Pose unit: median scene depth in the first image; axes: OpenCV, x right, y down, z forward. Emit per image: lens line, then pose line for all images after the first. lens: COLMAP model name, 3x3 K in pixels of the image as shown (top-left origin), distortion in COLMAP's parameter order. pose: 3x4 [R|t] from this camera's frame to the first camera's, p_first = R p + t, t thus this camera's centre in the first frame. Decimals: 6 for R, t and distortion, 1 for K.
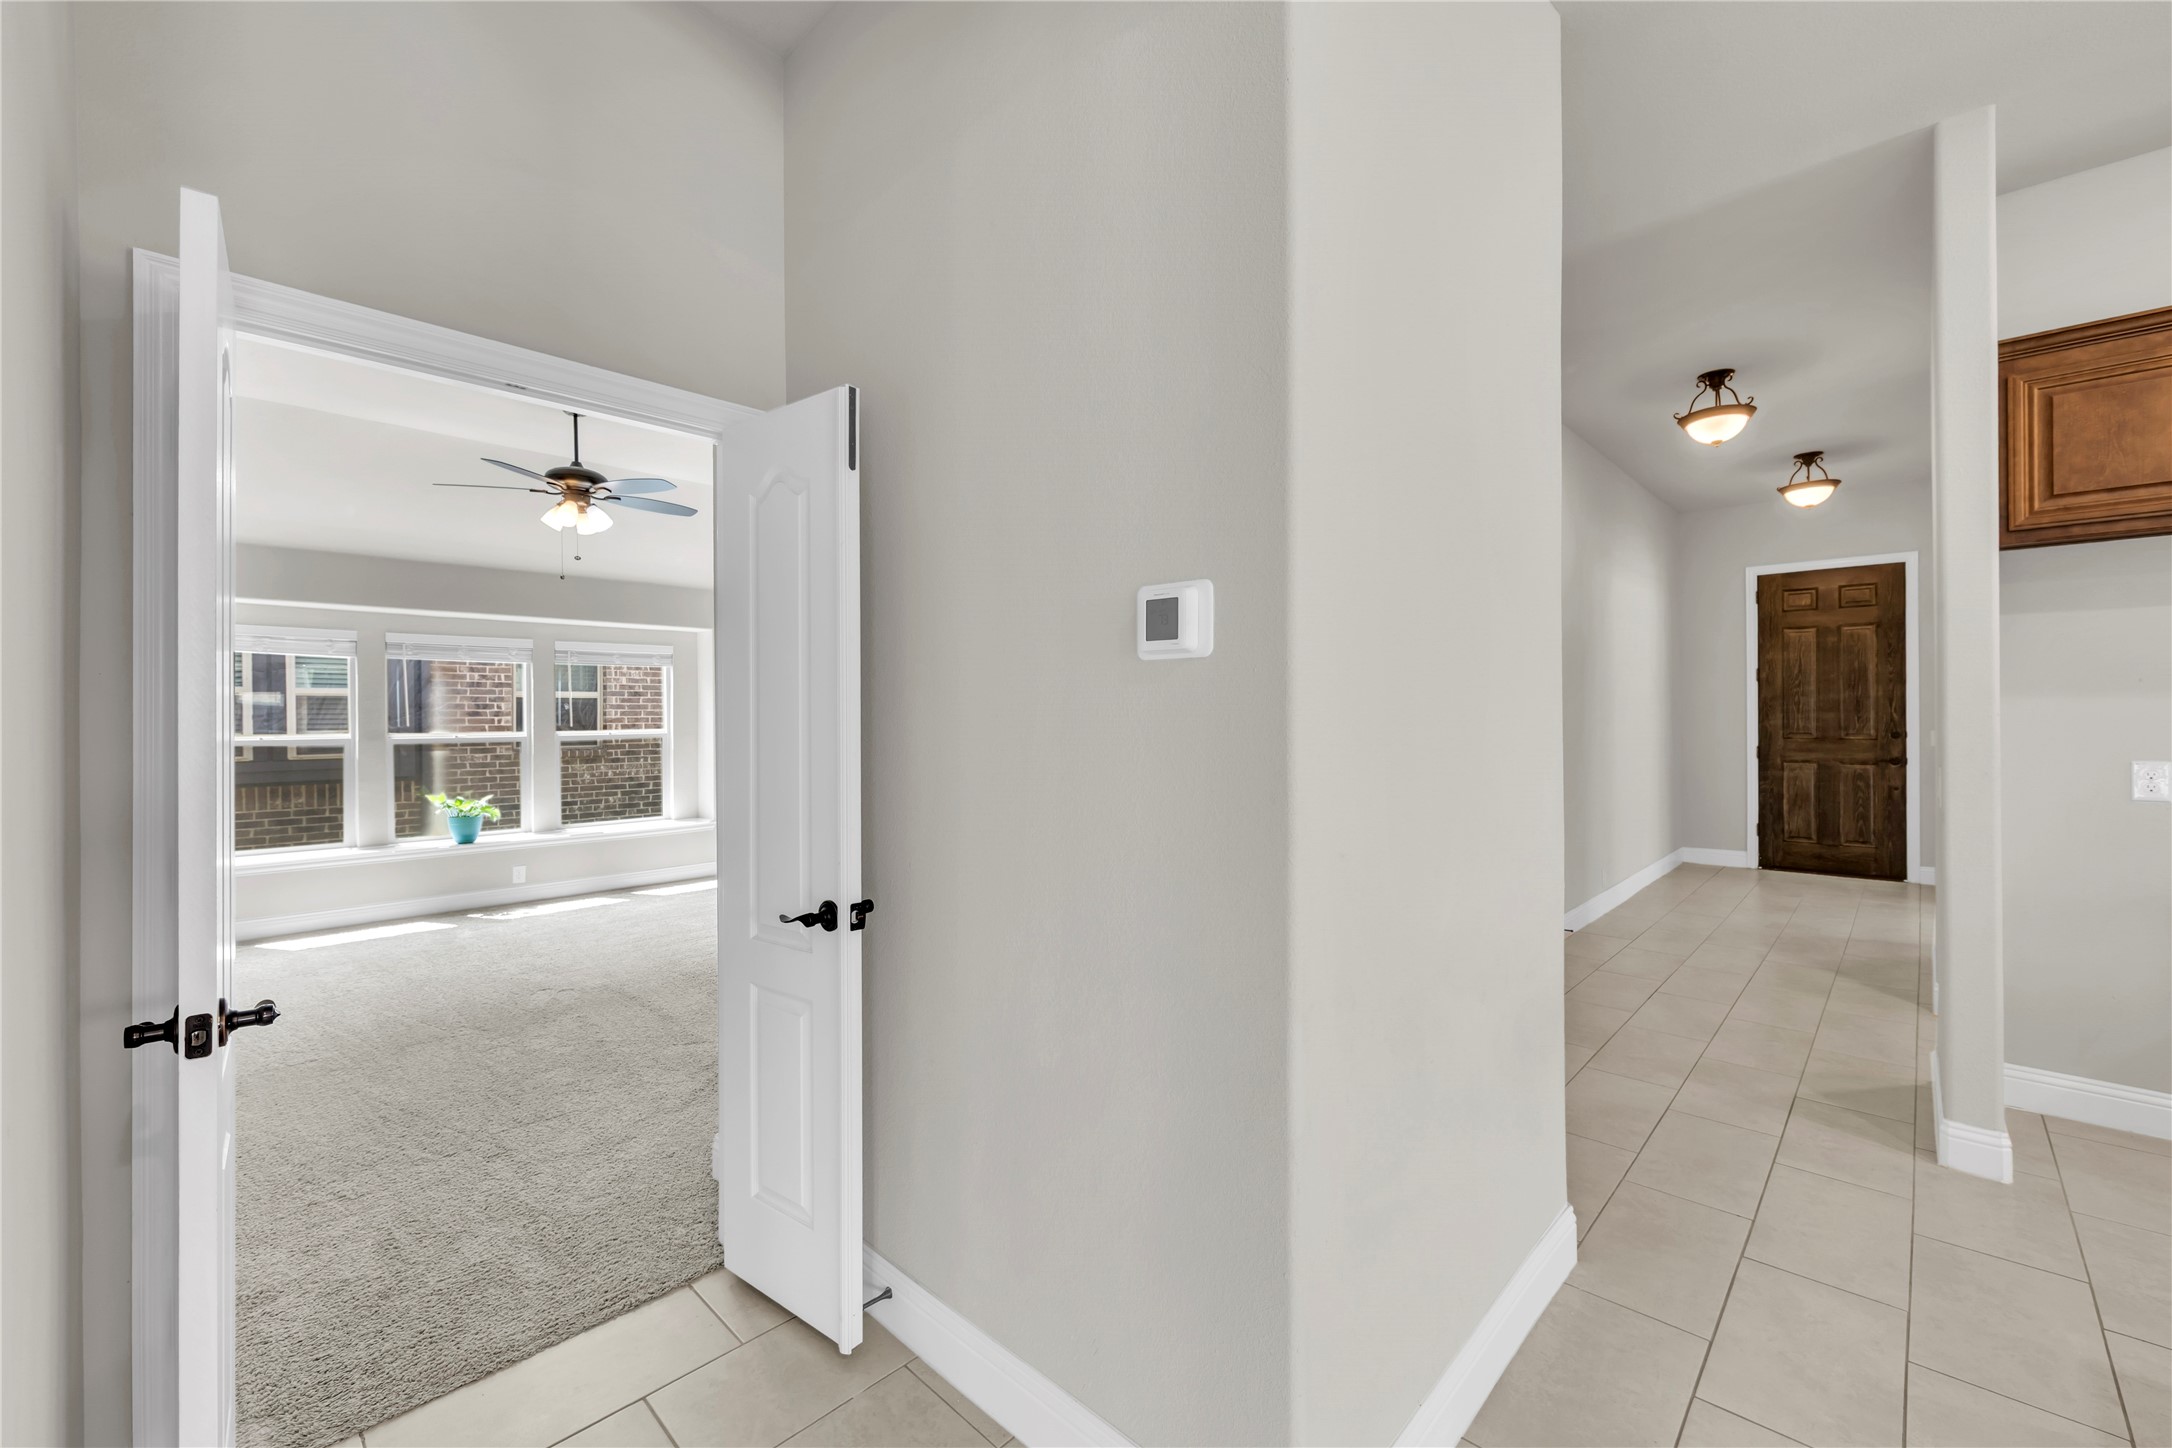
lens RADIAL K [[878.0, 0, 1082.4], [0, 878.0, 715.7], [0, 0, 1]] dist [-0.003402, -0.000500]
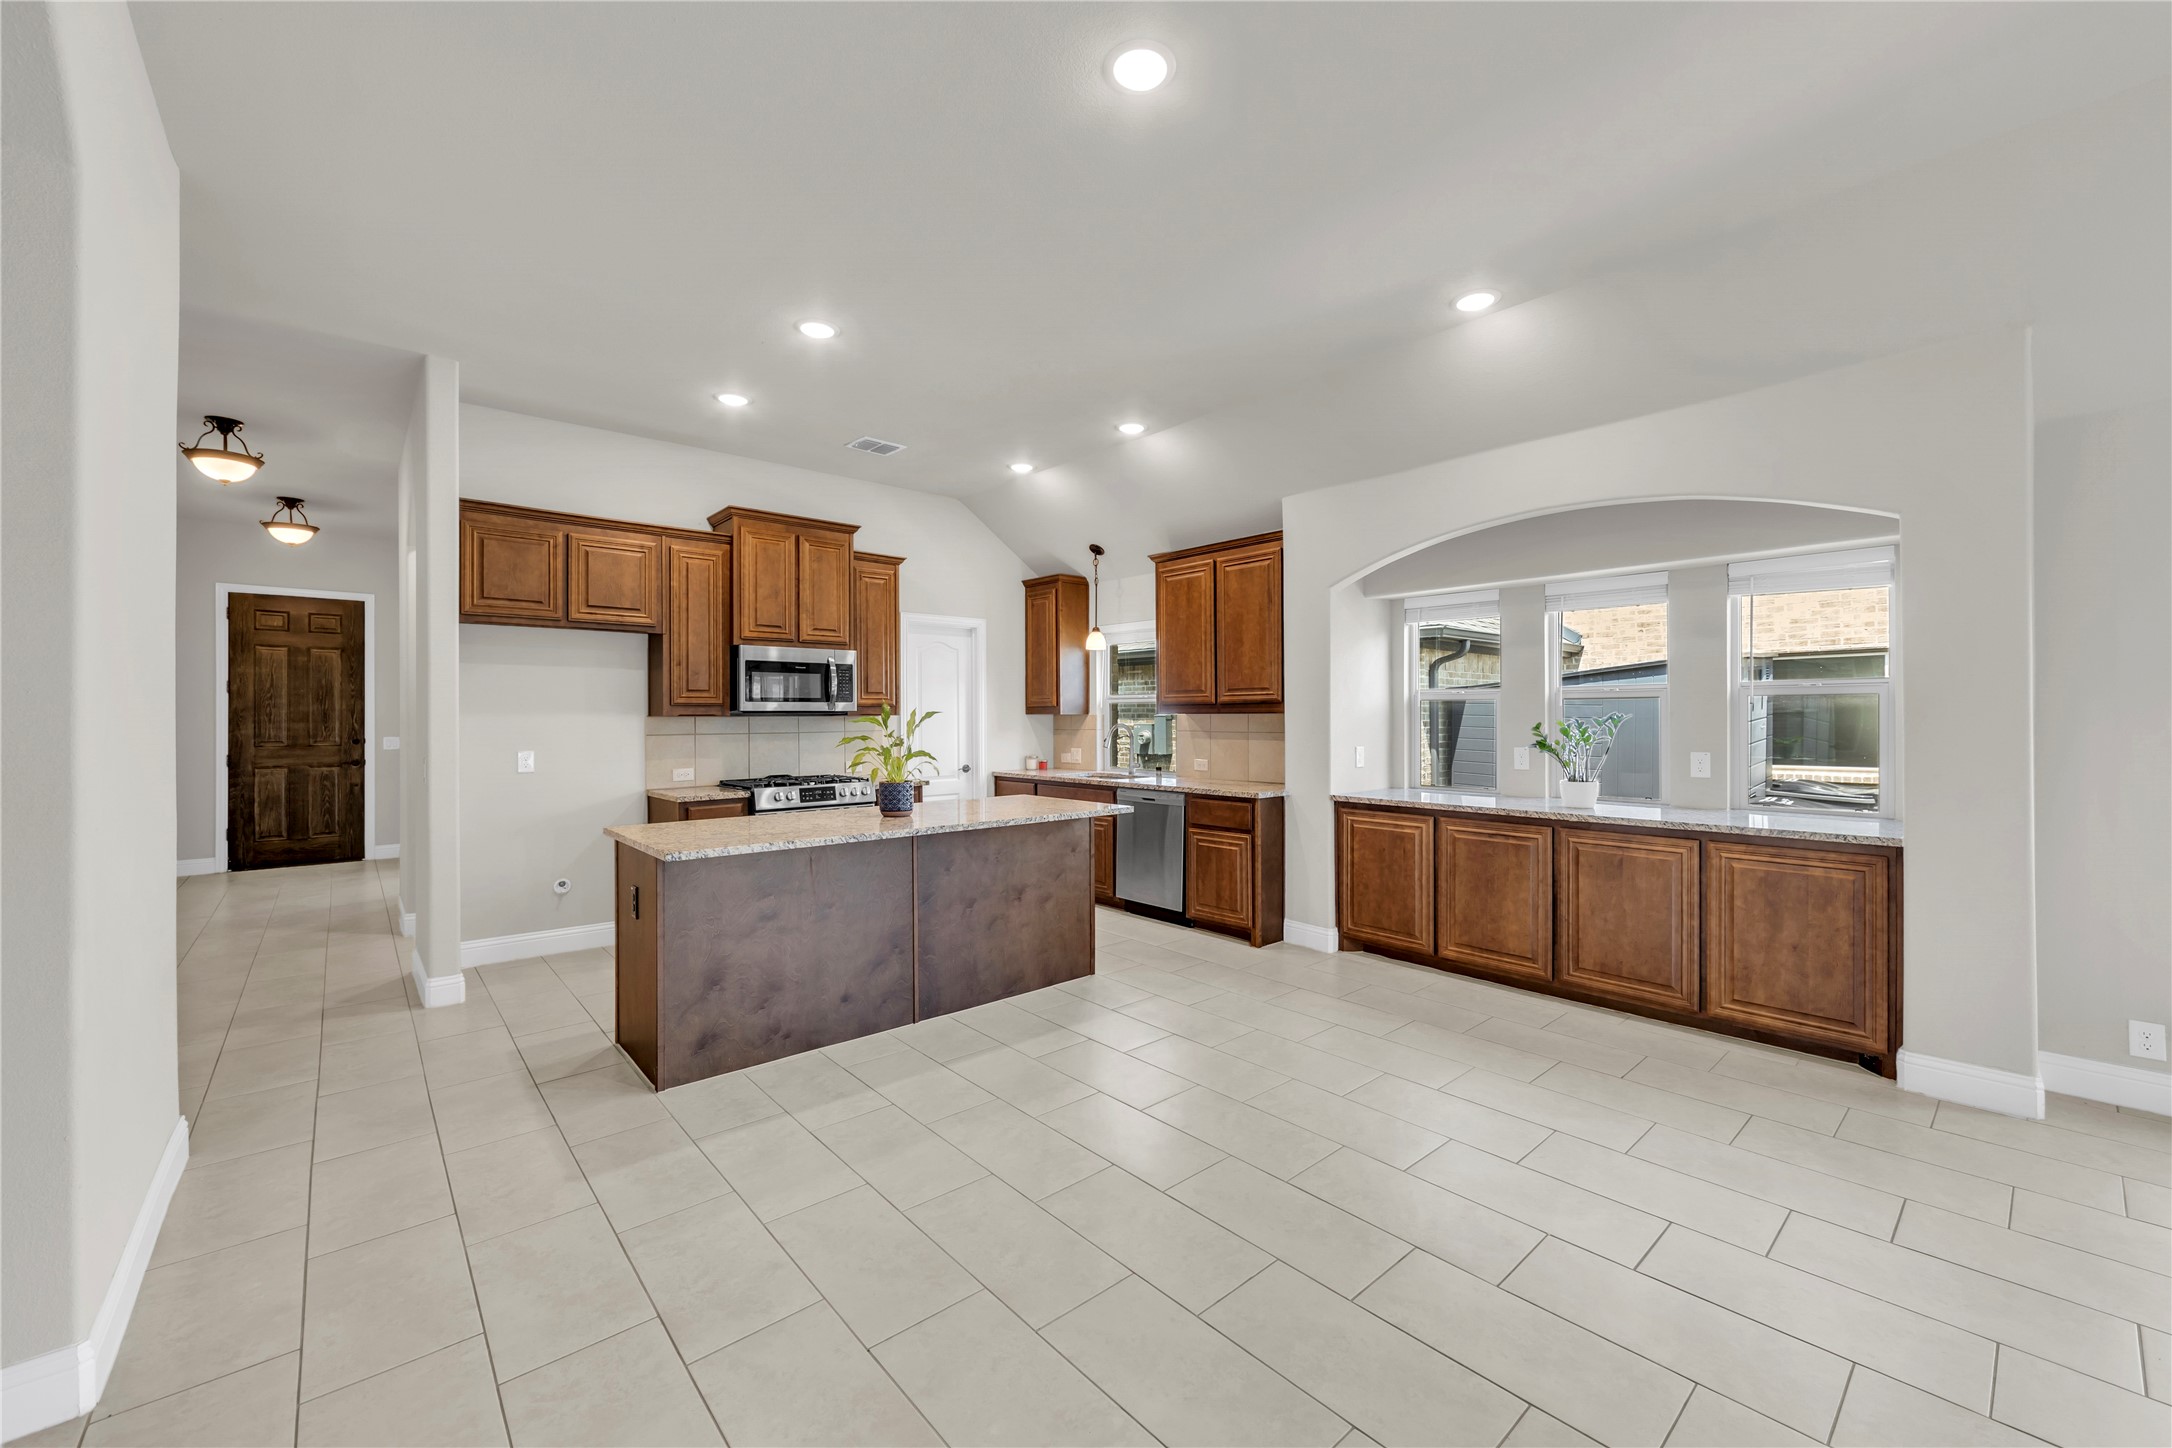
lens RADIAL K [[856.1, 0, 1100.5], [0, 856.1, 718.4], [0, 0, 1]] dist [0.000182, -0.000190]
pose [[0.079351, 0.006232, 0.996827, -0.174090], [0.001802, 0.999978, -0.006395, -0.000484], [-0.996845, 0.002303, 0.079338, -0.127000]]
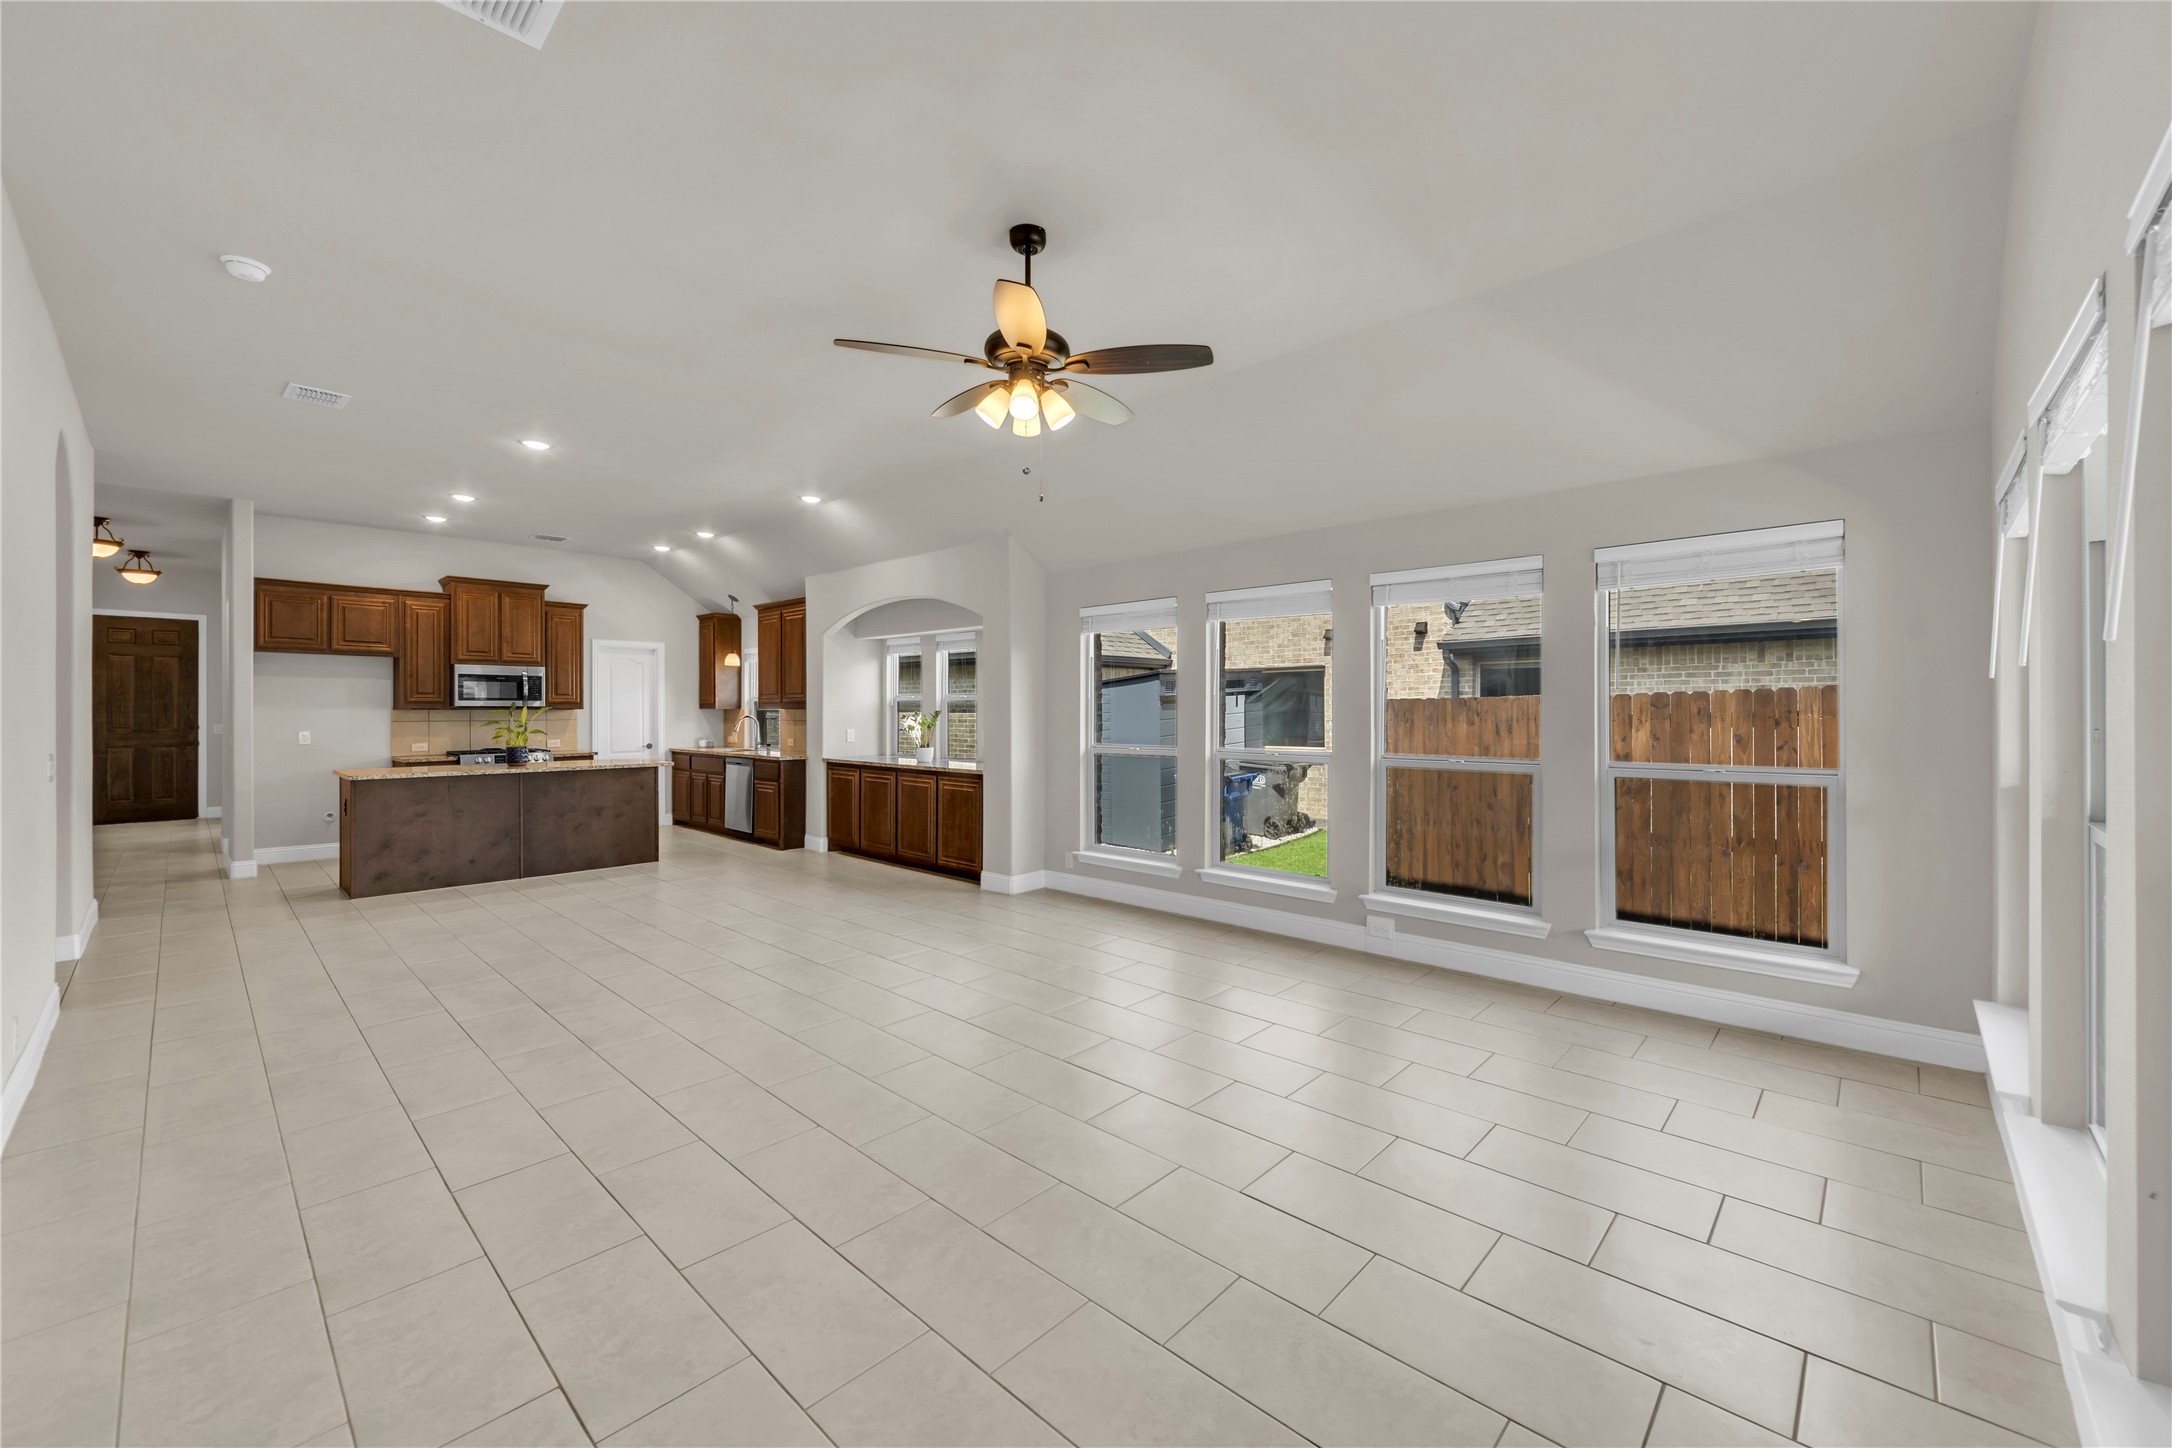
lens RADIAL K [[856.1, 0, 1084.9], [0, 856.1, 714.7], [0, 0, 1]] dist [0.000182, -0.000190]
pose [[-0.007873, 0.004661, 0.999958, -0.623464], [-0.001208, 0.999988, -0.004671, 0.003706], [-0.999968, -0.001244, -0.007867, -0.597368]]
